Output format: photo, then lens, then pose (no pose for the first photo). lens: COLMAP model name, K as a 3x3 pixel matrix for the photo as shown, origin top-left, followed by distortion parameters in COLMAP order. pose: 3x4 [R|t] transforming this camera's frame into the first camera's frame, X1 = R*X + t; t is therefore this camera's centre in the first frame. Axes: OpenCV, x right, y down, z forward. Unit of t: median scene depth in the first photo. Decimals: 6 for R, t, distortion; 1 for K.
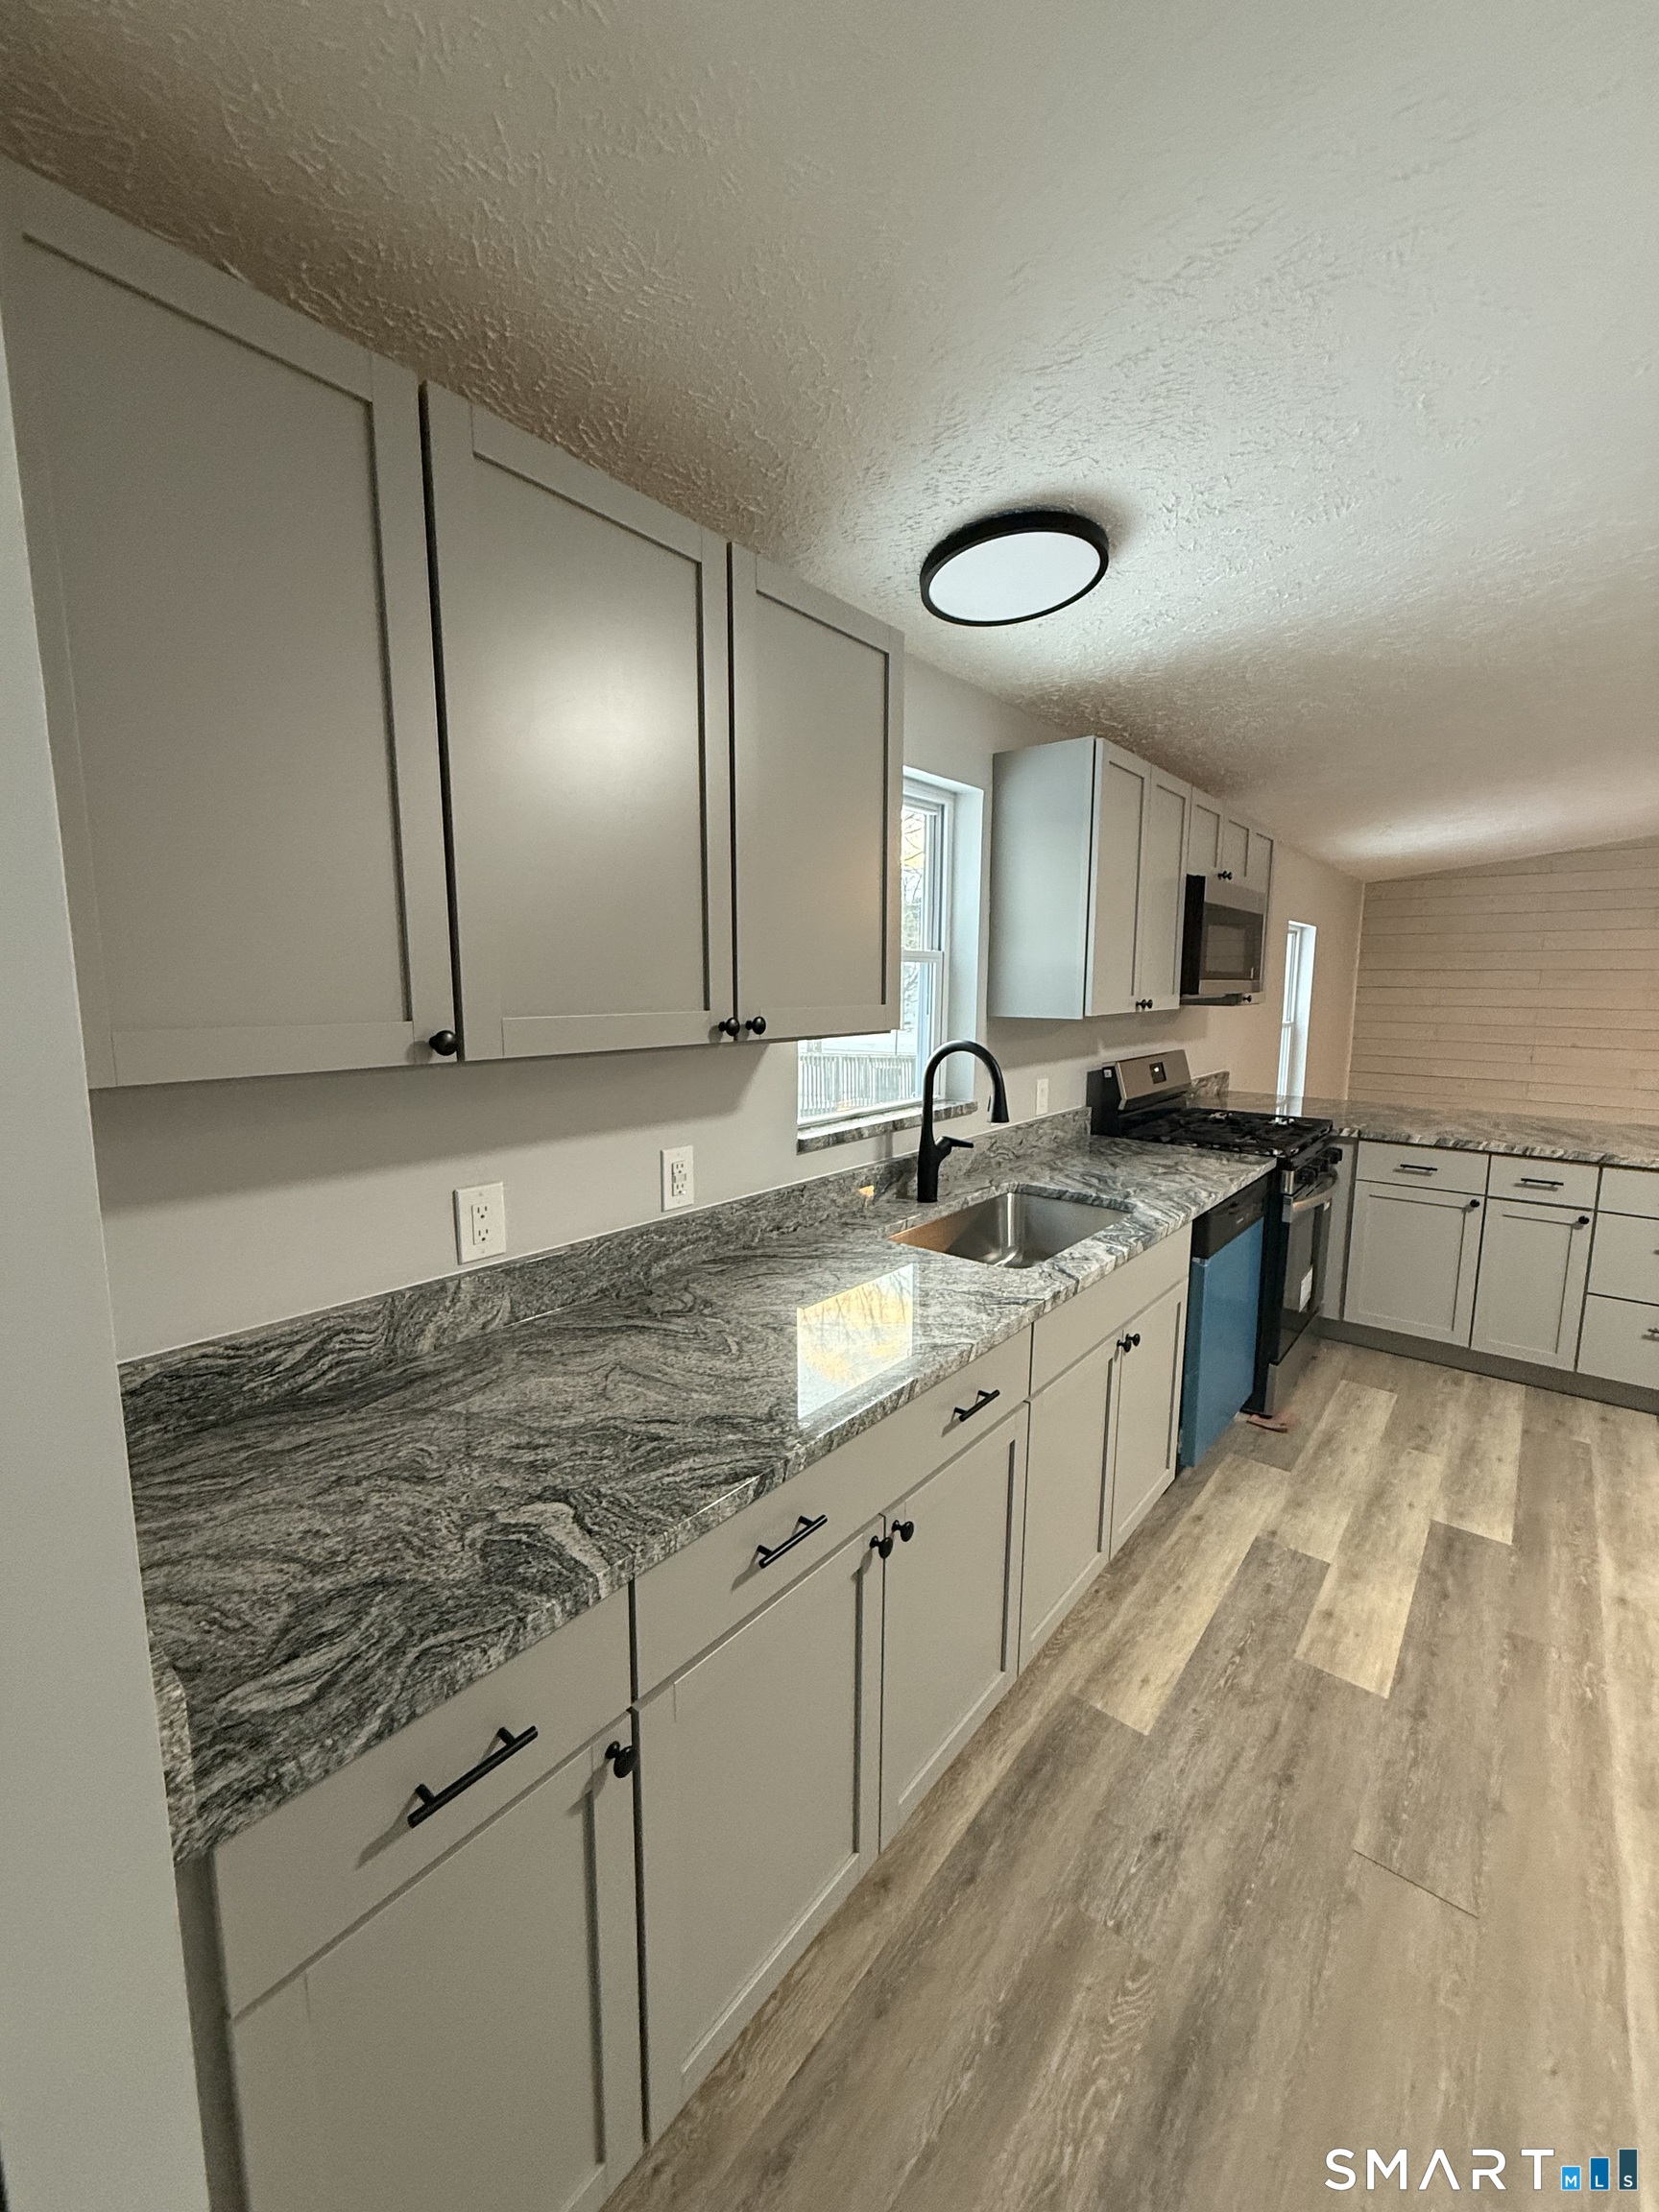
lens RADIAL K [[884.1, 0, 833.5], [0, 884.1, 1100.4], [0, 0, 1]] dist [0.000800, 0.000384]
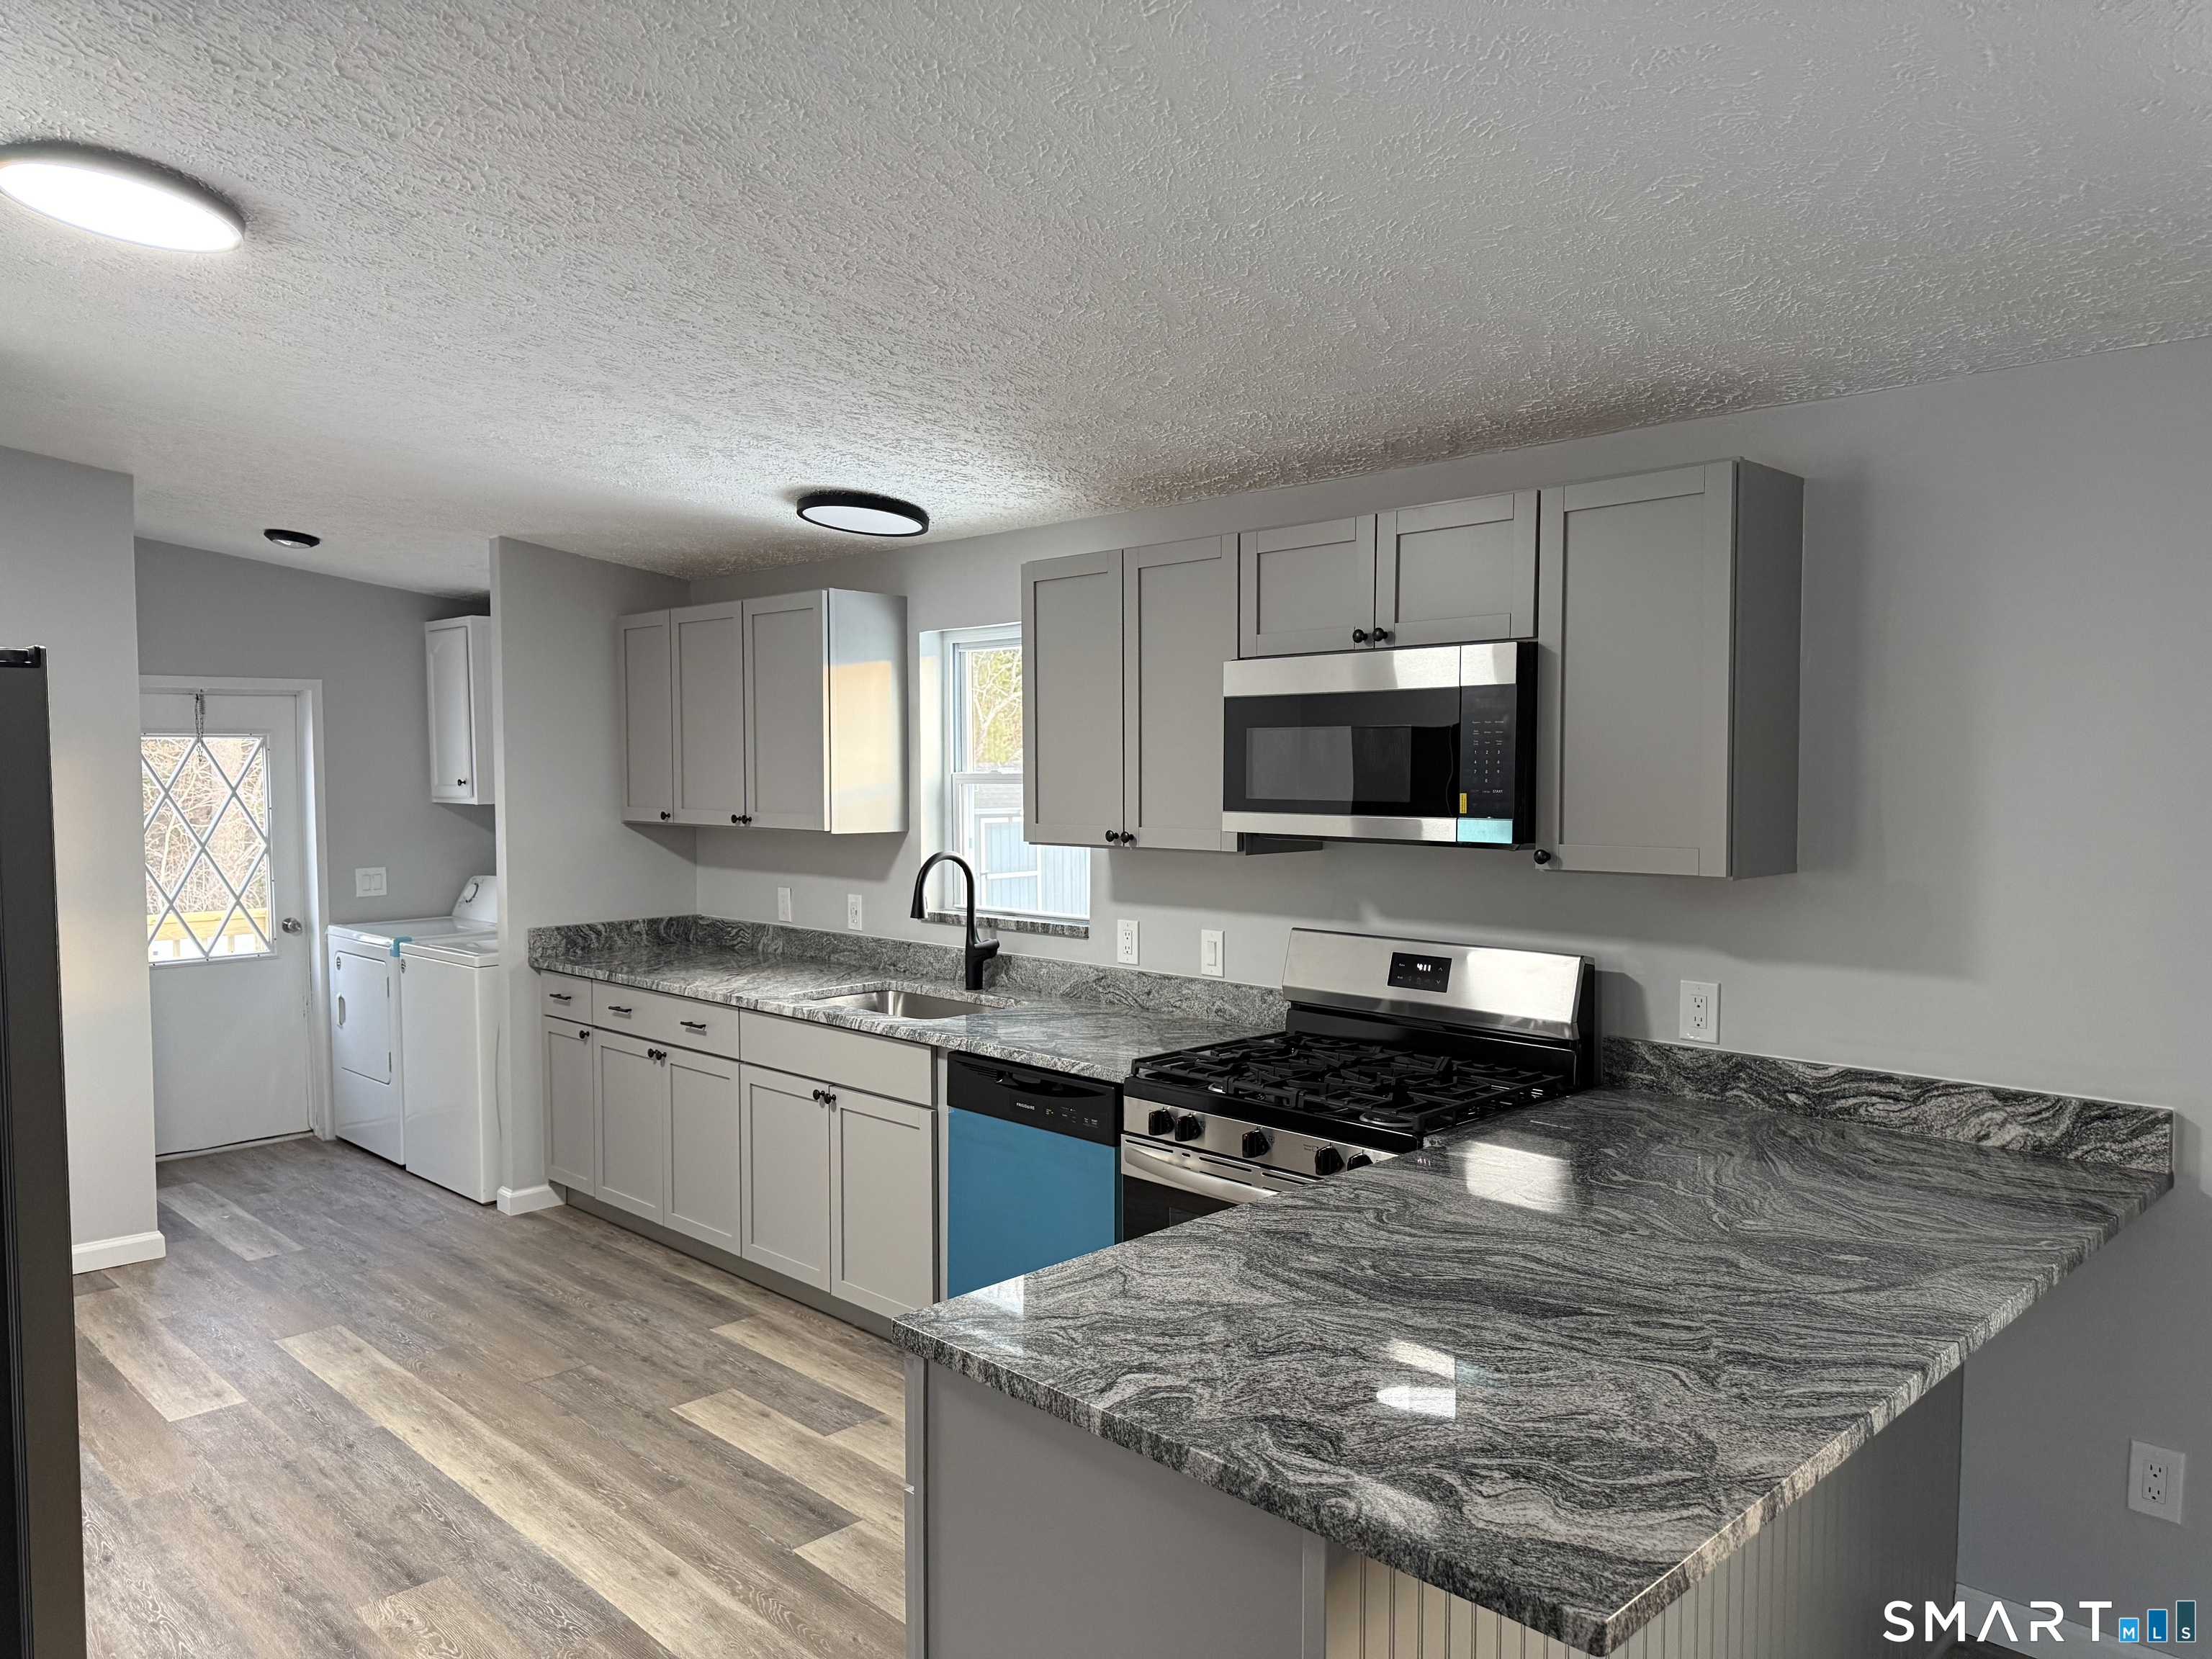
lens RADIAL K [[1569.5, 0, 1092.9], [0, 1569.5, 823.1], [0, 0, 1]] dist [0.040362, -0.057550]
pose [[-0.108550, 0.037689, -0.993376, 3.311173], [-0.135087, 0.989452, 0.052301, -0.359753], [0.984870, 0.139870, -0.102314, 2.093007]]
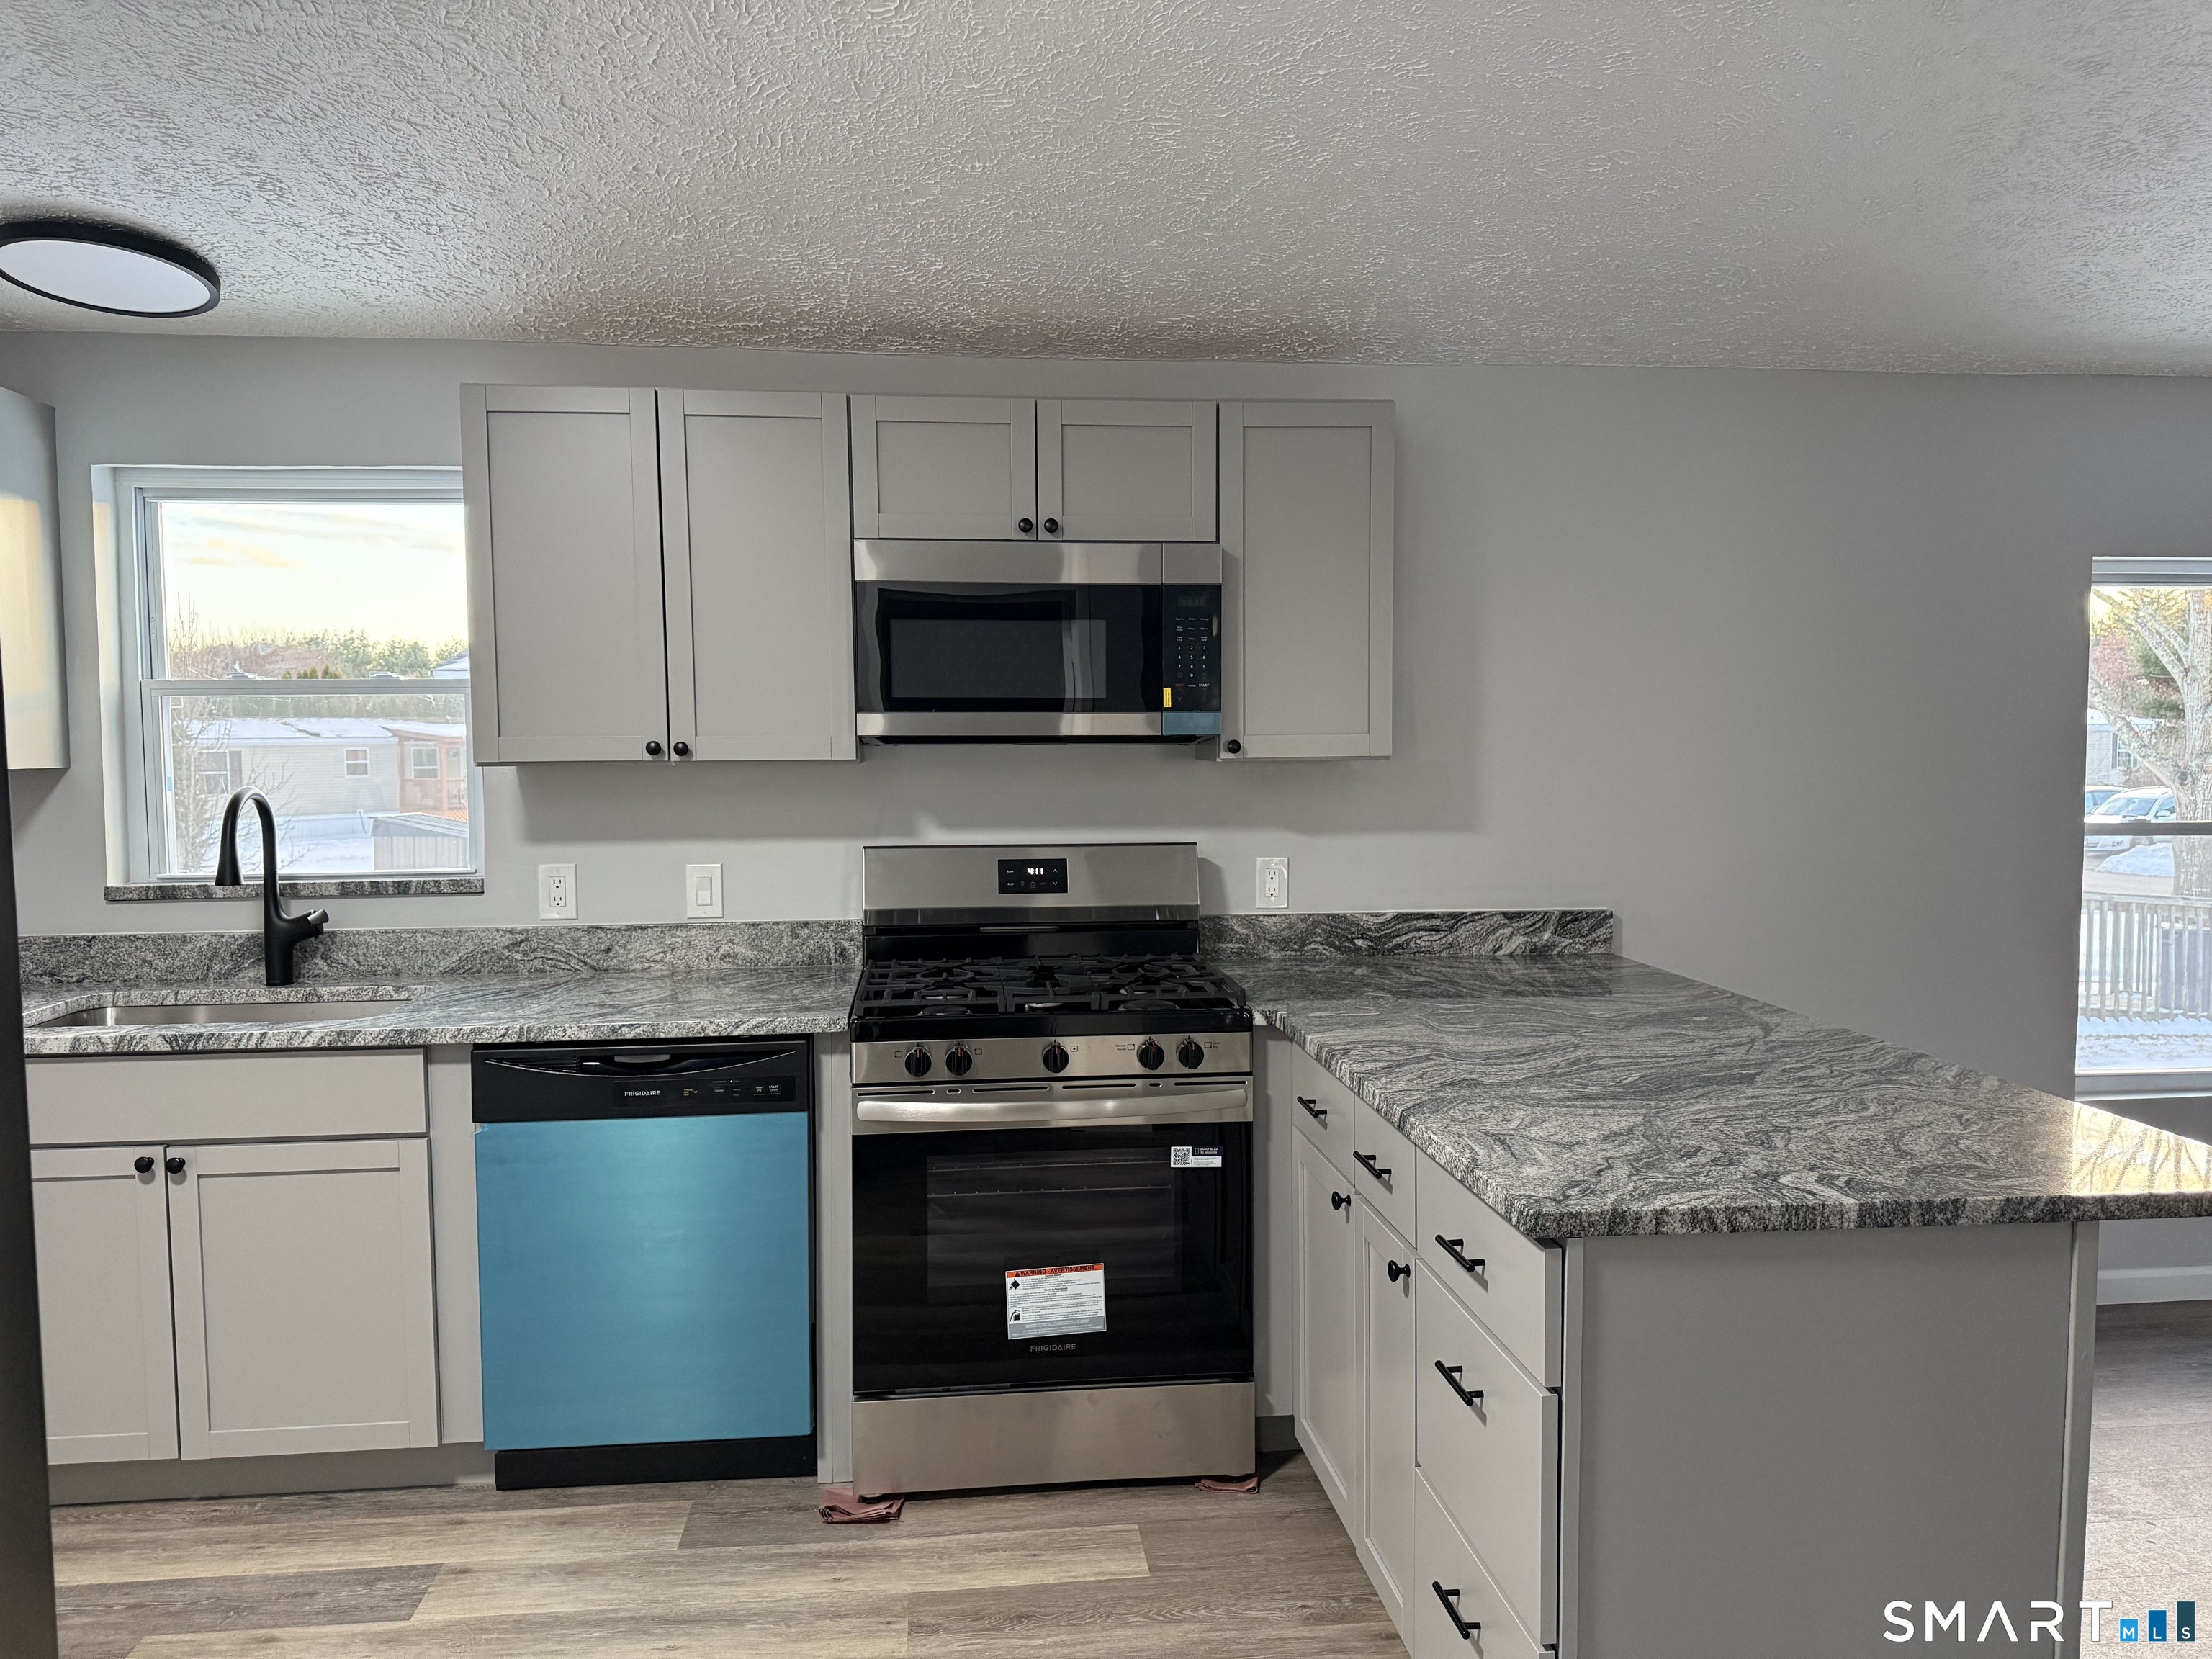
lens RADIAL K [[1569.5, 0, 1119.8], [0, 1569.5, 829.4], [0, 0, 1]] dist [0.040362, -0.057550]
pose [[0.713606, 0.037779, -0.699528, 2.625956], [-0.088772, 0.995372, -0.036802, -0.070853], [0.694900, 0.088361, 0.713657, 0.764216]]
